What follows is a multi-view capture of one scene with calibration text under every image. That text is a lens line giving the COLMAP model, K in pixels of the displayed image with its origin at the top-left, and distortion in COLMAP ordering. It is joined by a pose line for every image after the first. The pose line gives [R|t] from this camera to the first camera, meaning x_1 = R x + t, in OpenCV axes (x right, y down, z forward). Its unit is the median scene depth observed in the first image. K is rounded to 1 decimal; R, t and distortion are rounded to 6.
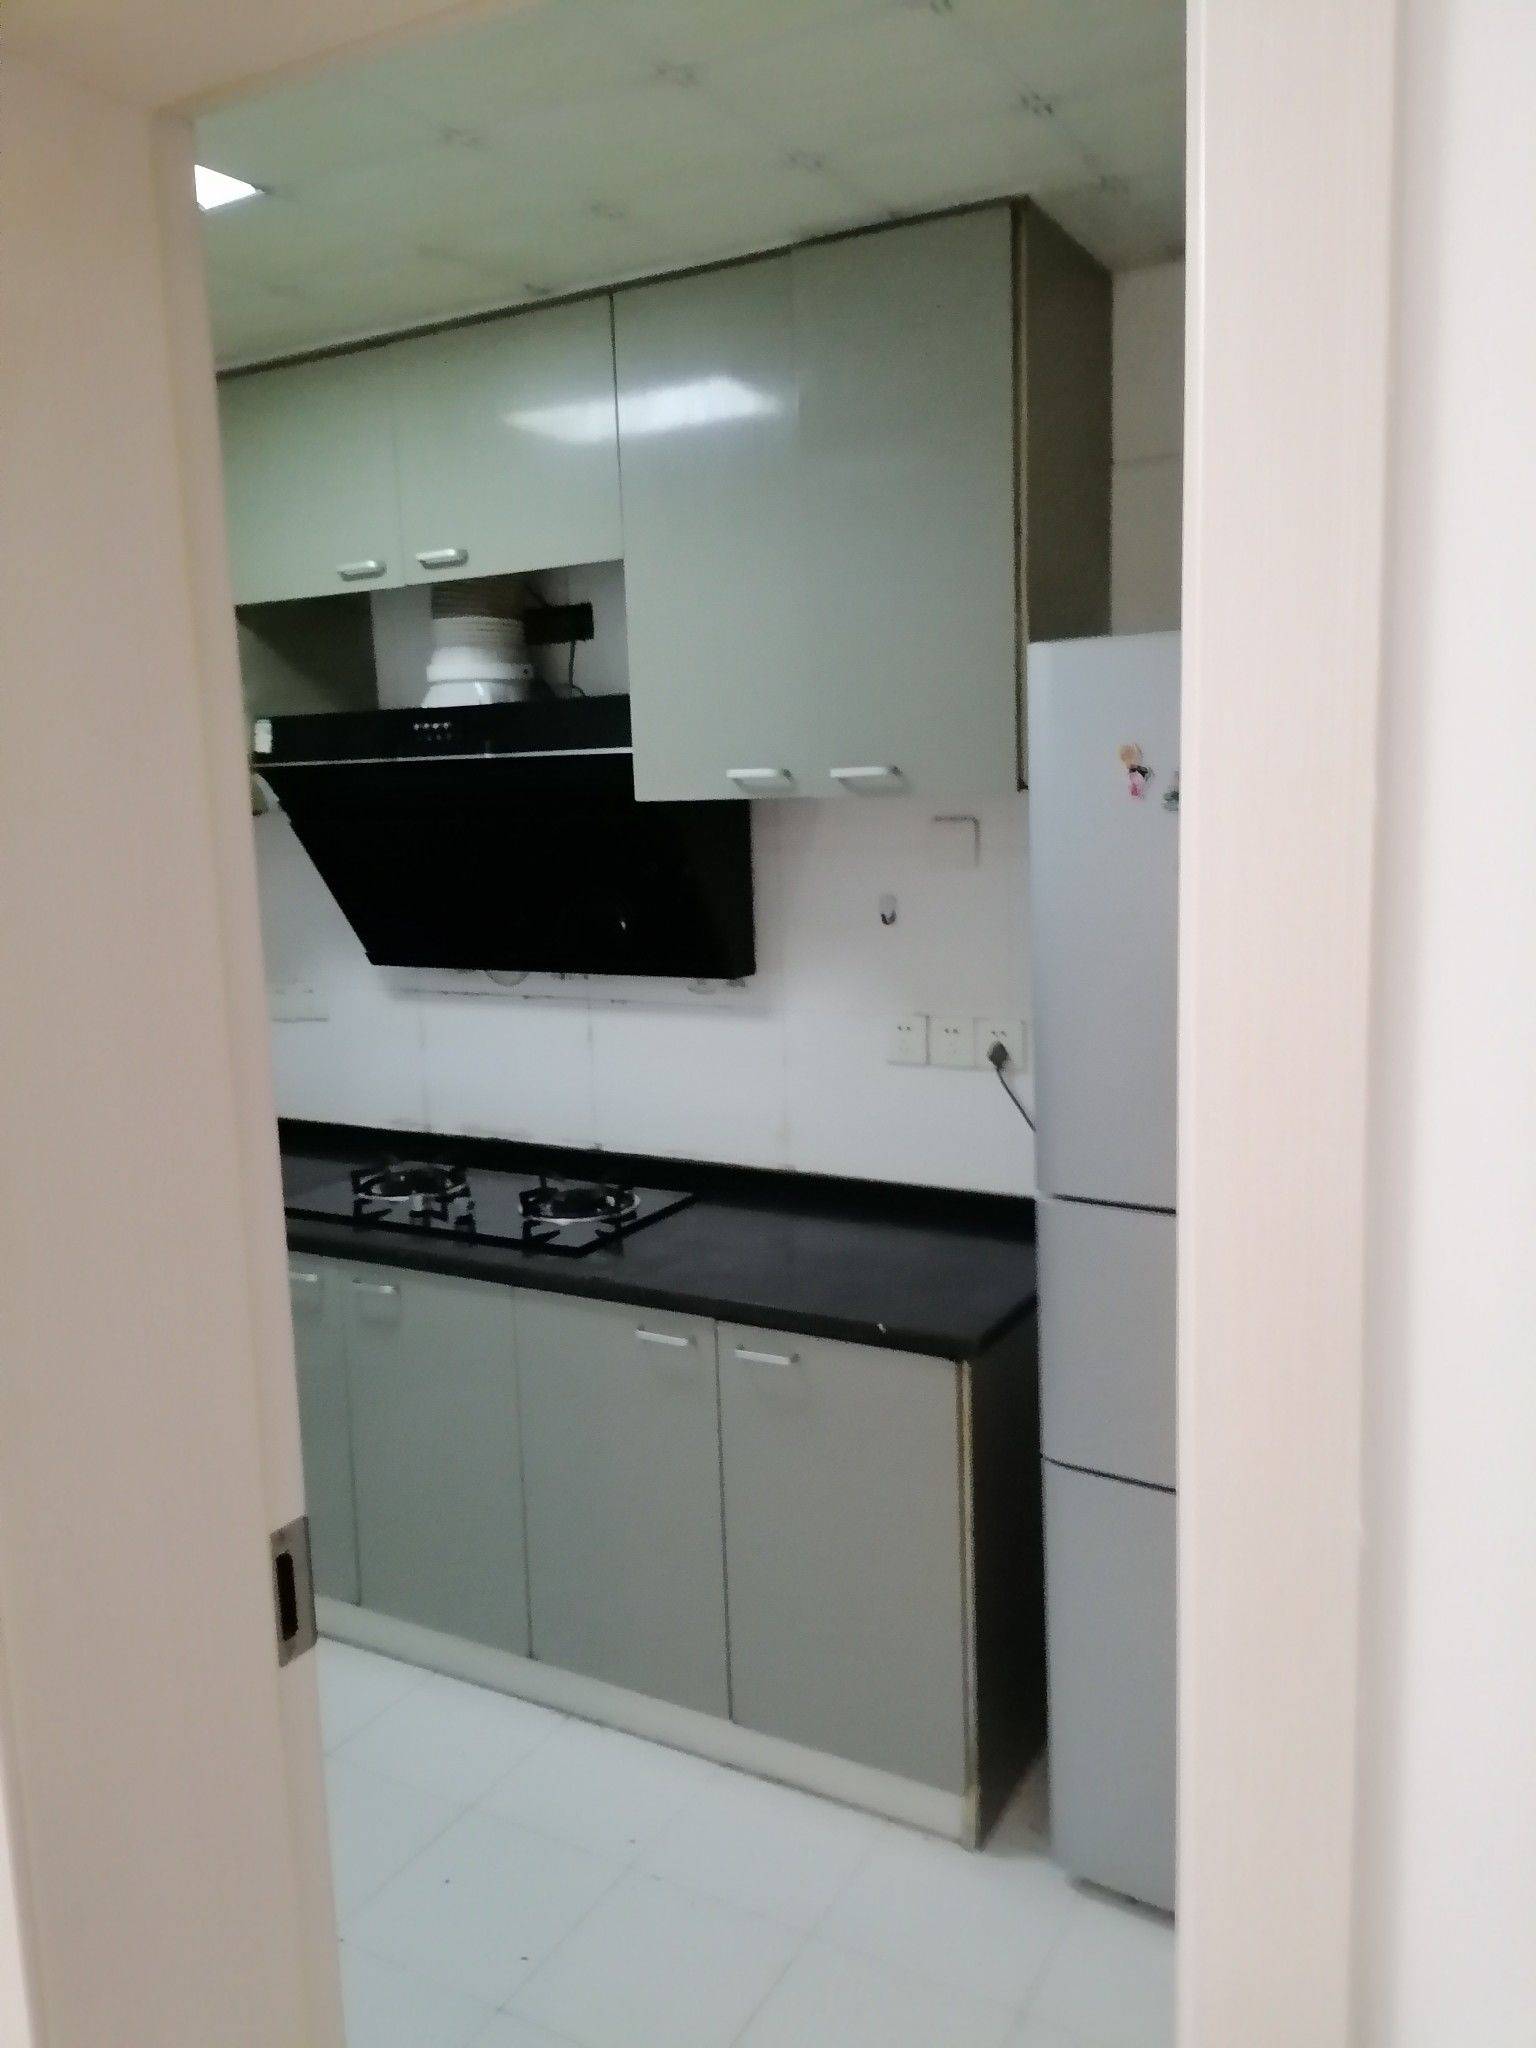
lens RADIAL K [[1530.7, 0, 786.5], [0, 1530.7, 1040.9], [0, 0, 1]] dist [0.059070, -0.068015]
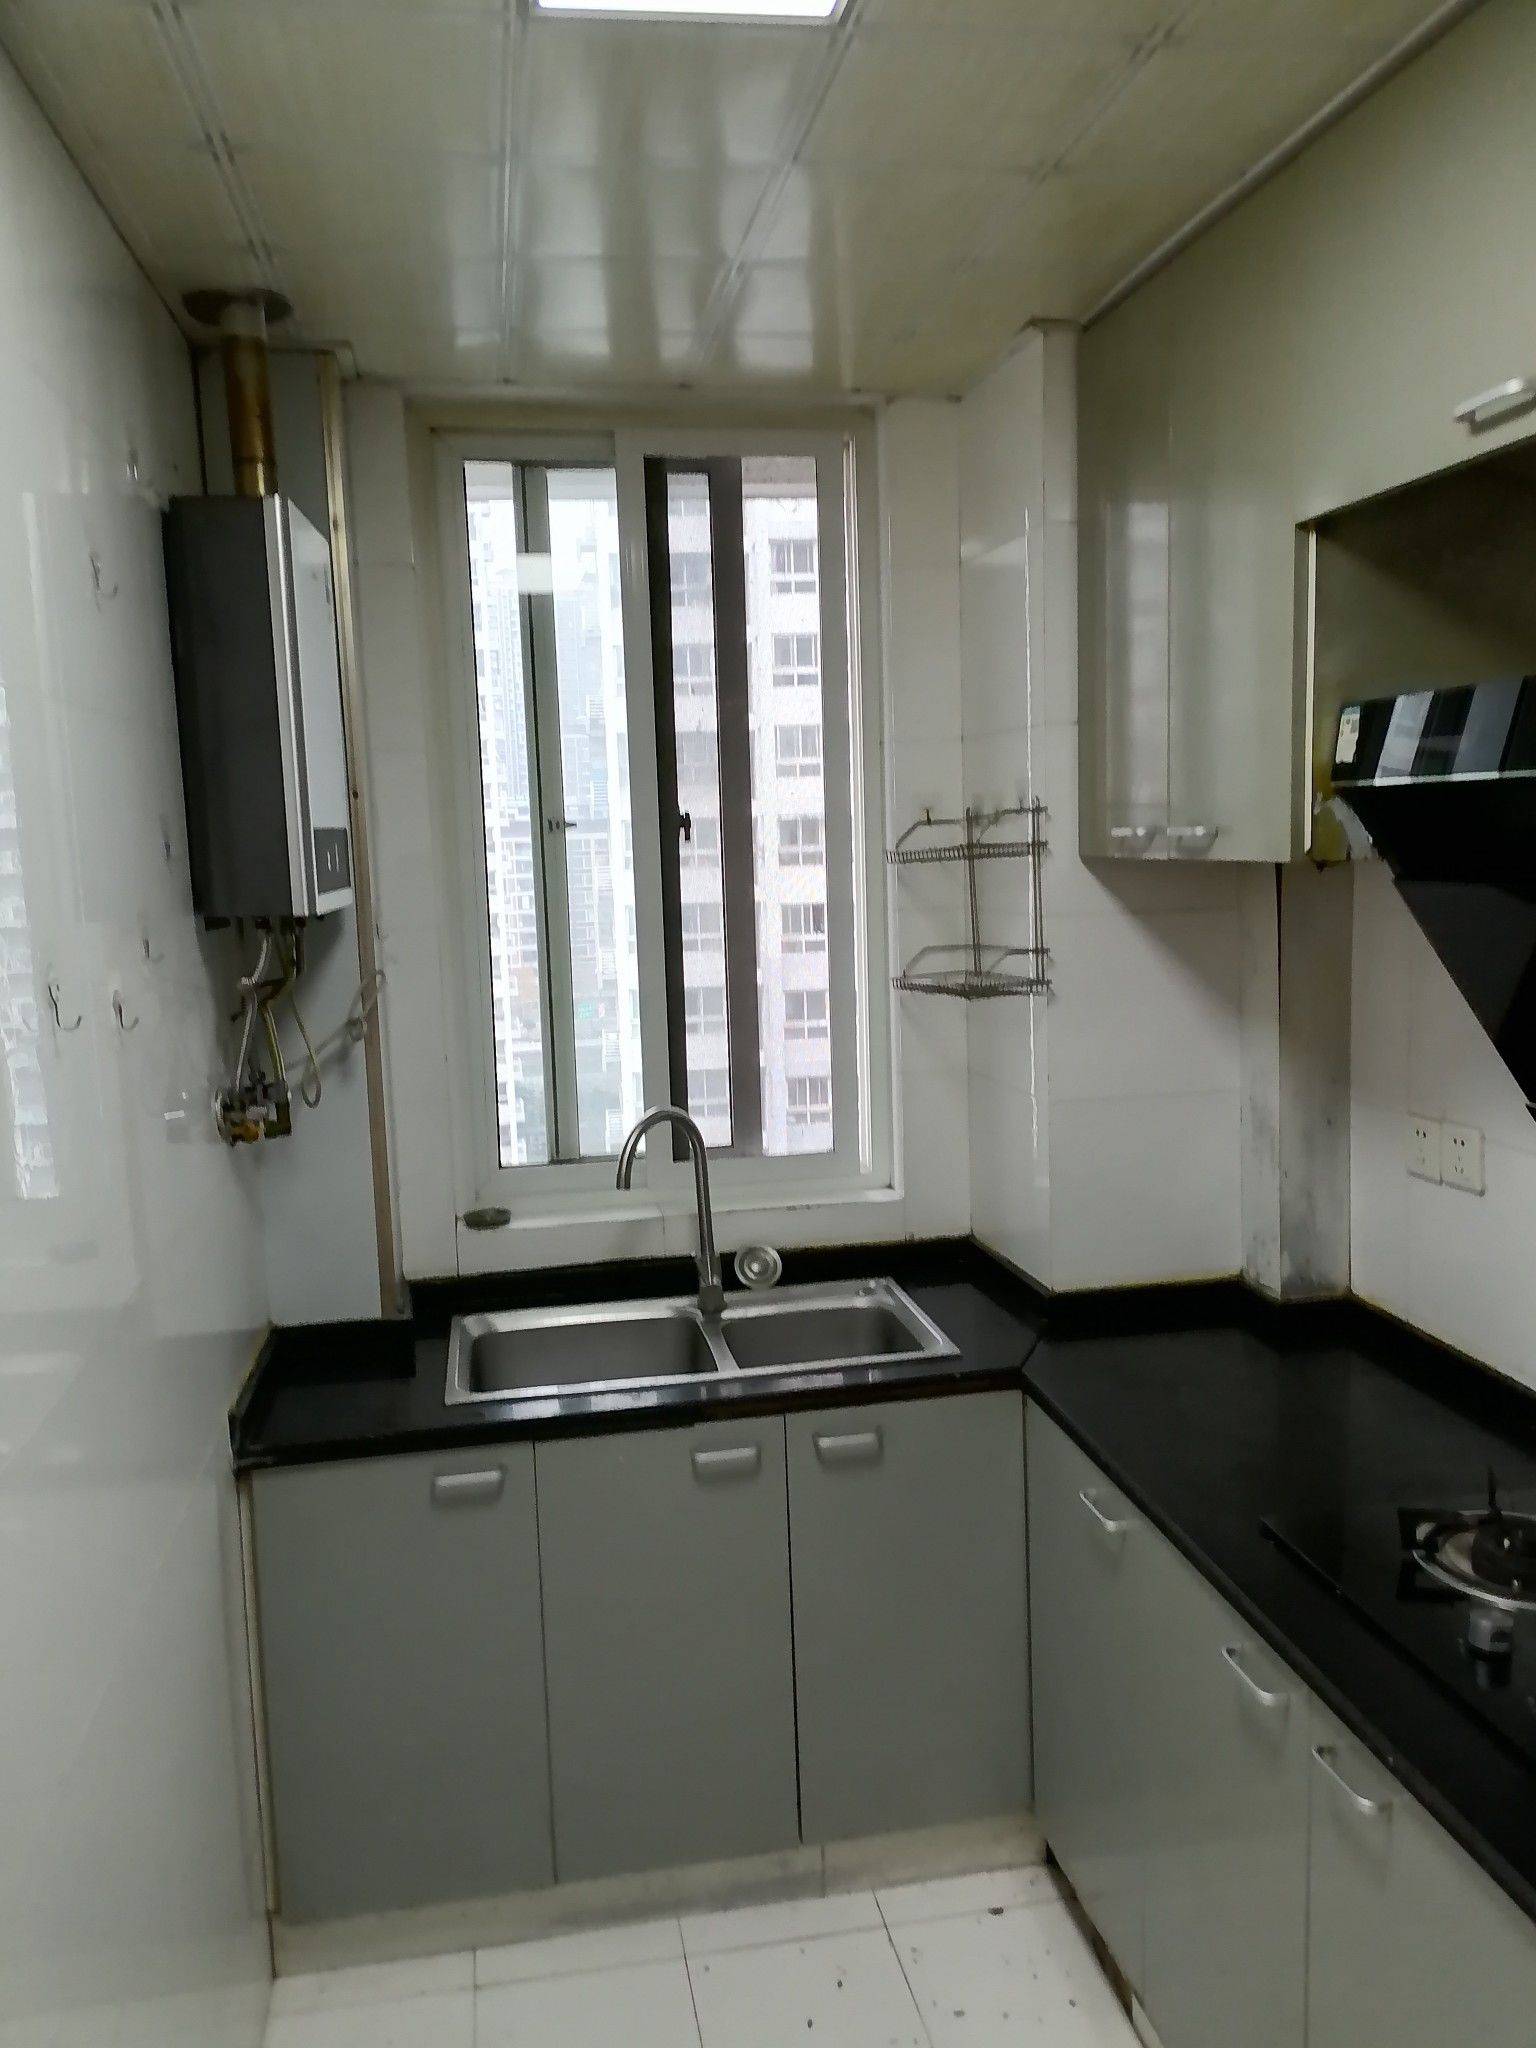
lens RADIAL K [[1530.7, 0, 765.4], [0, 1530.7, 1014.2], [0, 0, 1]] dist [0.059070, -0.068015]
pose [[0.614997, 0.104358, -0.781593, -0.005288], [-0.113607, 0.992589, 0.043139, -0.096107], [0.780302, 0.062264, 0.622295, 0.486525]]
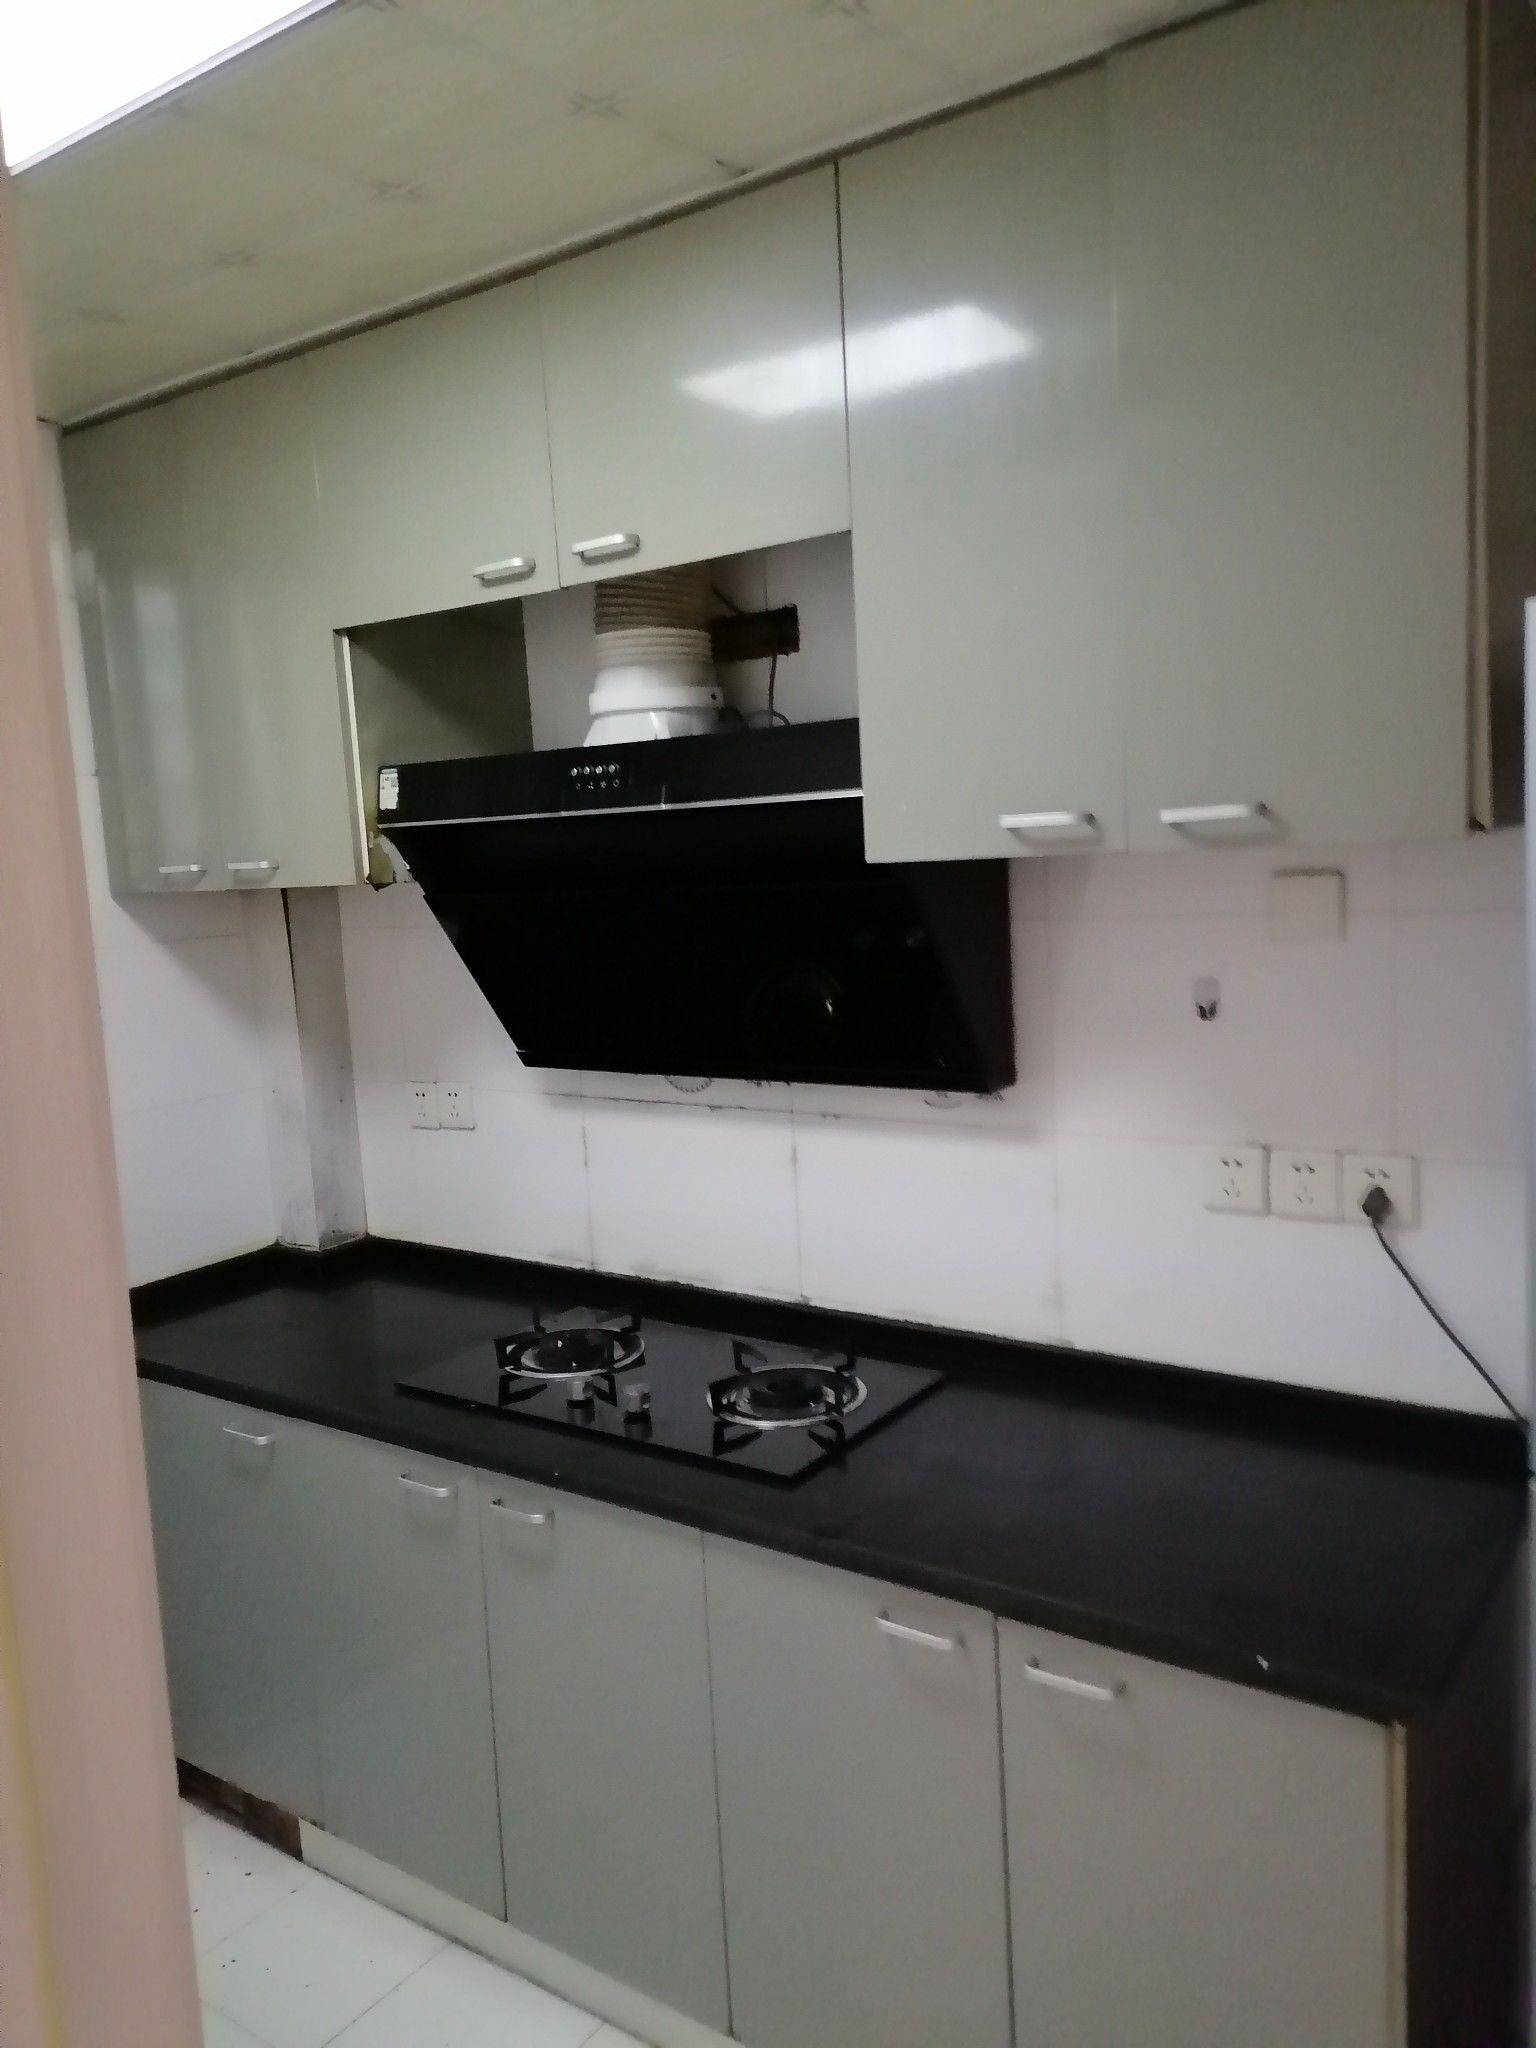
lens RADIAL K [[1530.7, 0, 755.7], [0, 1530.7, 1028.4], [0, 0, 1]] dist [0.059070, -0.068015]
pose [[0.991228, -0.008740, -0.131873, -0.050525], [0.004364, 0.999432, -0.033430, -0.049066], [0.132090, 0.032561, 0.990703, 0.253737]]
